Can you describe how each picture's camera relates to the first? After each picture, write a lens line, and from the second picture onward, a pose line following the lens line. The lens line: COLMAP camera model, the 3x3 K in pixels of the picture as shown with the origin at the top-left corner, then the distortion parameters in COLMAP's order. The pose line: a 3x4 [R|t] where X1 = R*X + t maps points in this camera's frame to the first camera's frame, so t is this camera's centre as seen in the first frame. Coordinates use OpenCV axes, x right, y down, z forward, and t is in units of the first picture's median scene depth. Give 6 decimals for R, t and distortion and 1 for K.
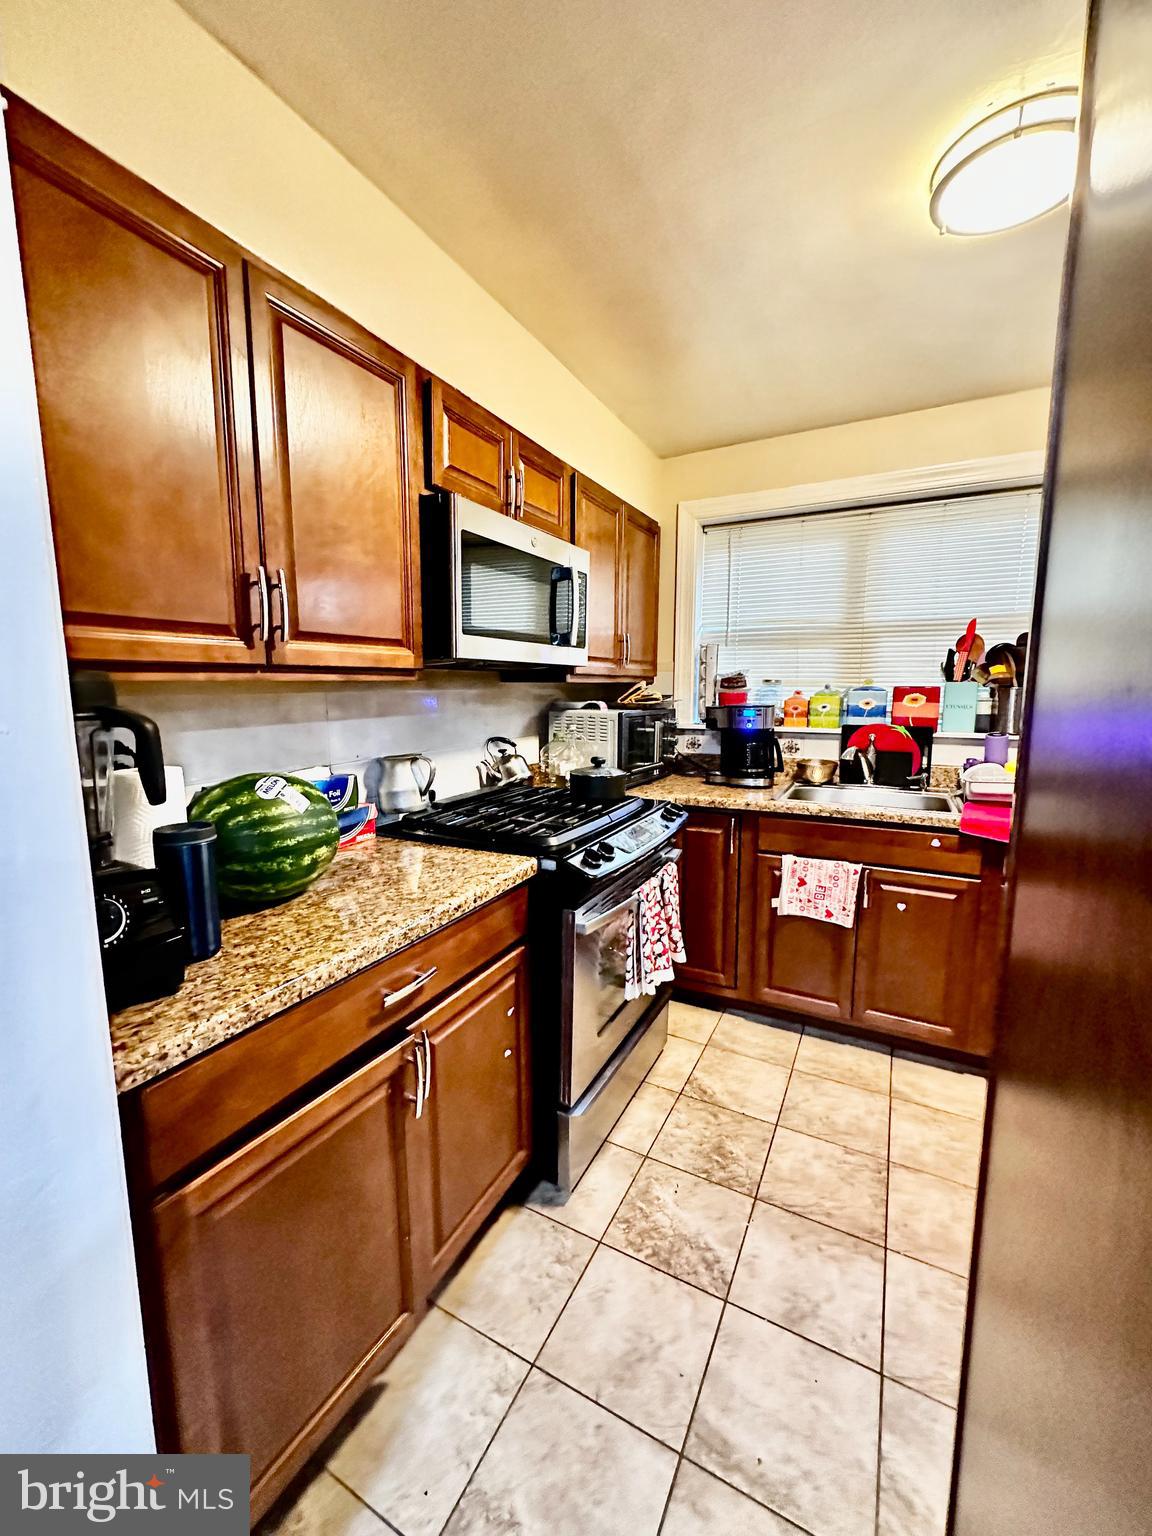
lens RADIAL K [[612.3, 0, 579.0], [0, 612.3, 767.3], [0, 0, 1]] dist [-0.002233, 0.000744]
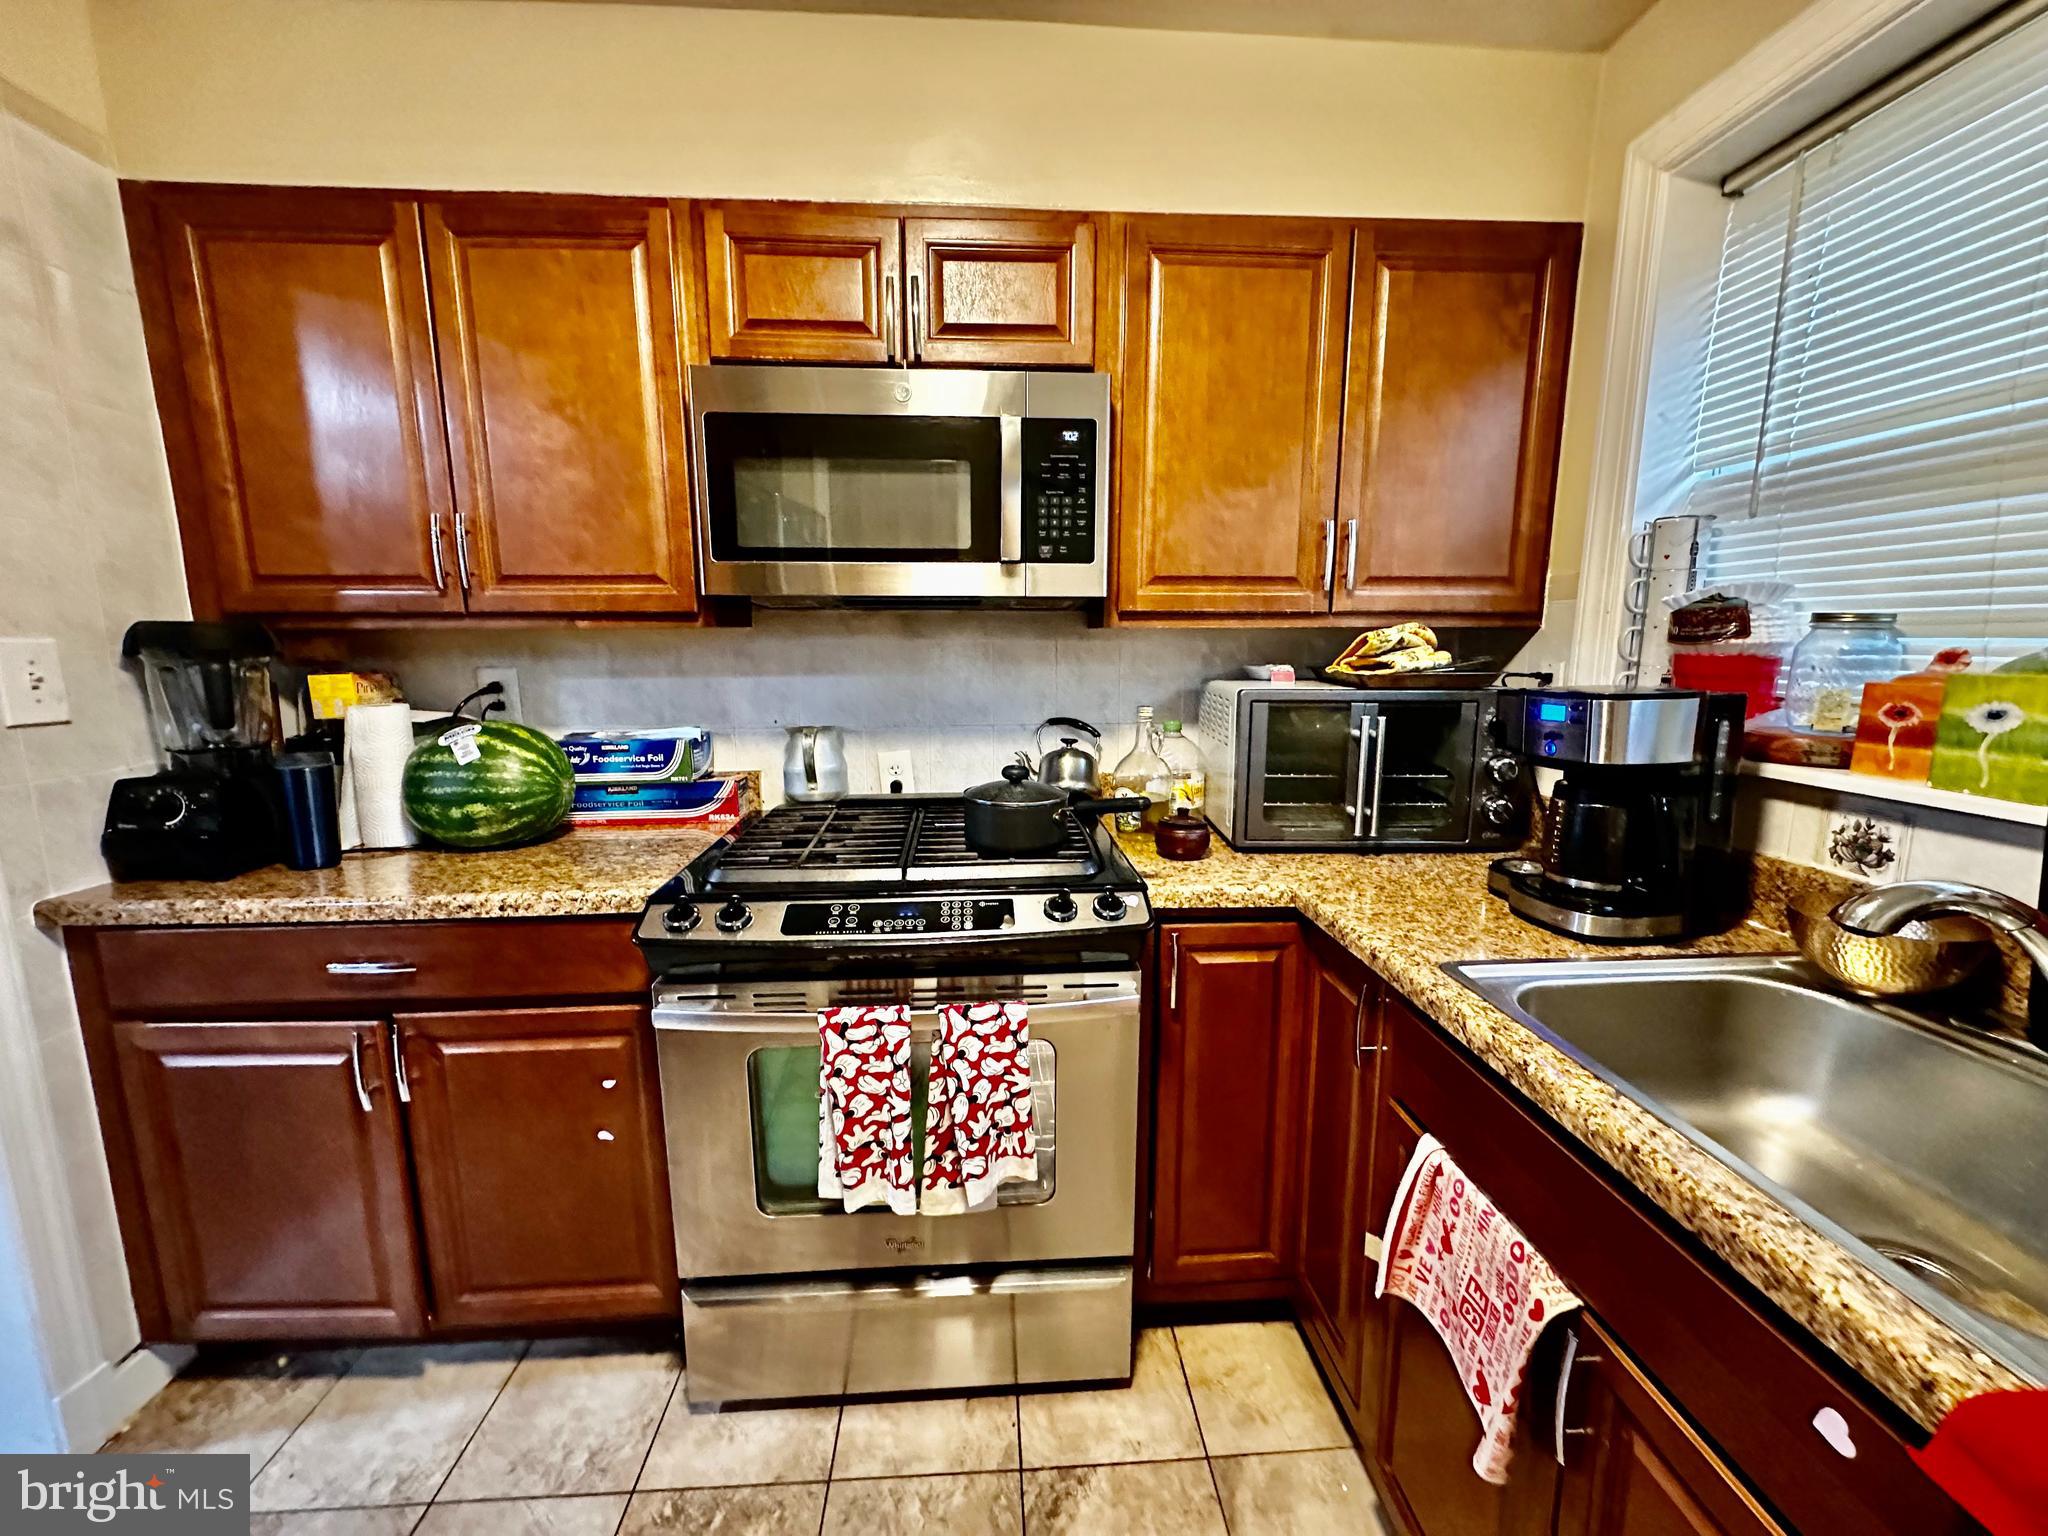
lens RADIAL K [[816.4, 0, 1023.4], [0, 816.4, 765.9], [0, 0, 1]] dist [-0.002233, 0.000744]
pose [[0.512819, 0.134116, -0.847956, 0.619511], [-0.114144, 0.989604, 0.087489, -0.077882], [0.850874, 0.051923, 0.522797, 0.607223]]
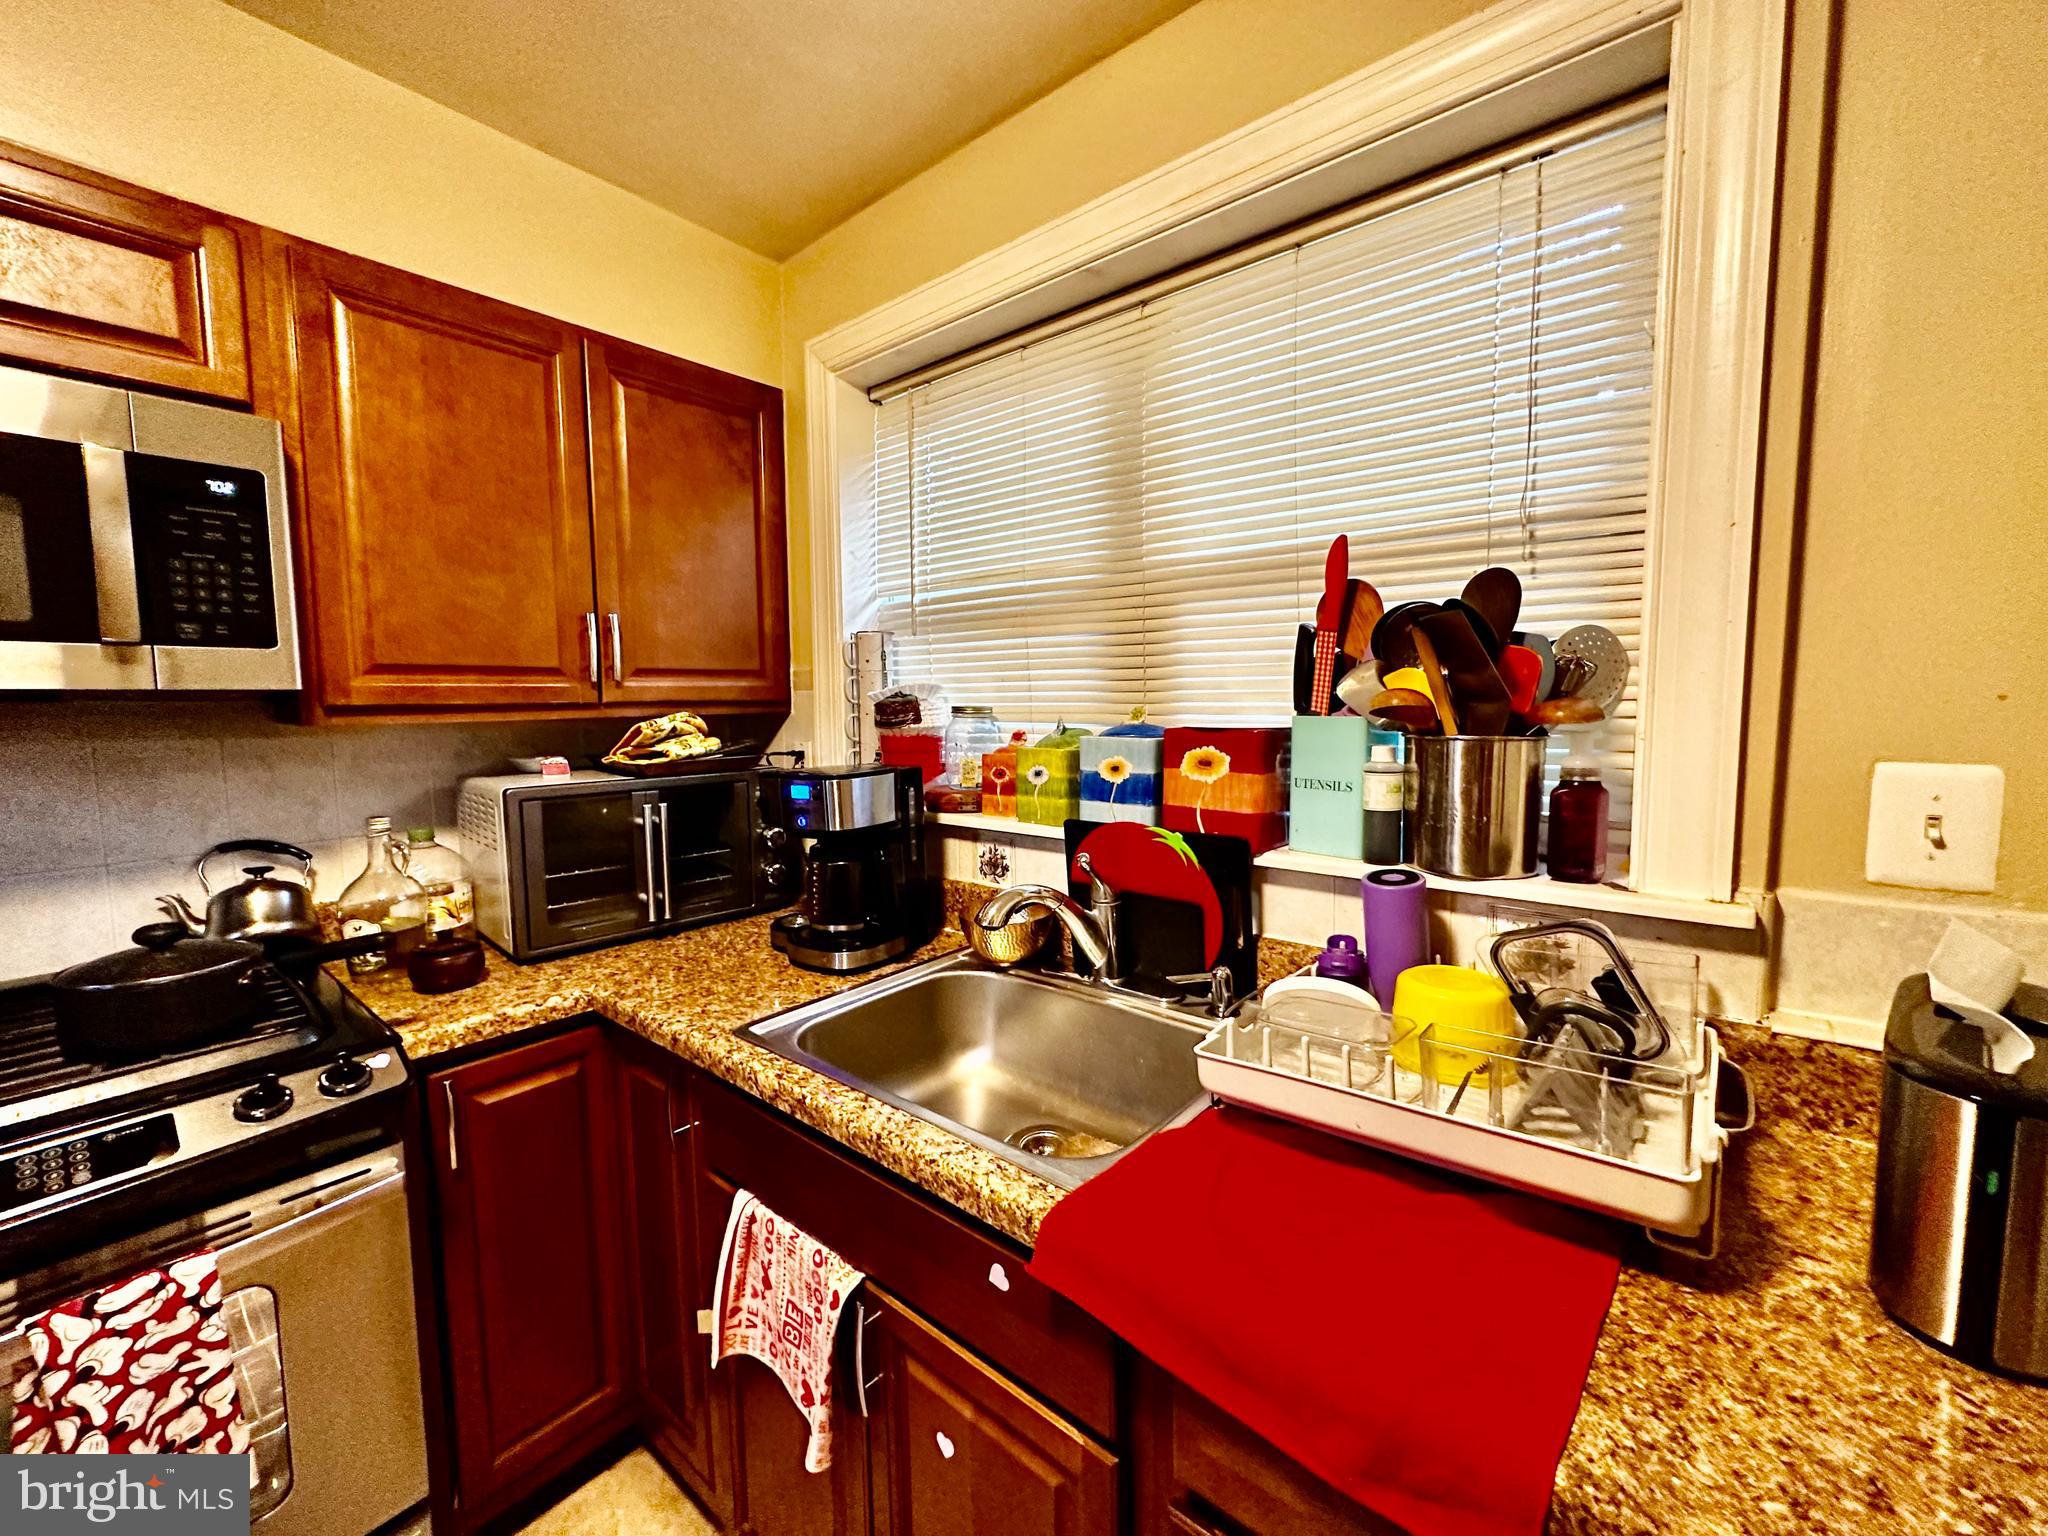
lens RADIAL K [[816.4, 0, 1023.8], [0, 816.4, 765.7], [0, 0, 1]] dist [-0.002233, 0.000744]
pose [[0.976383, 0.008201, -0.215890, 0.652901], [-0.018392, 0.998807, -0.045237, -0.100735], [0.215261, 0.048139, 0.975369, 0.585958]]
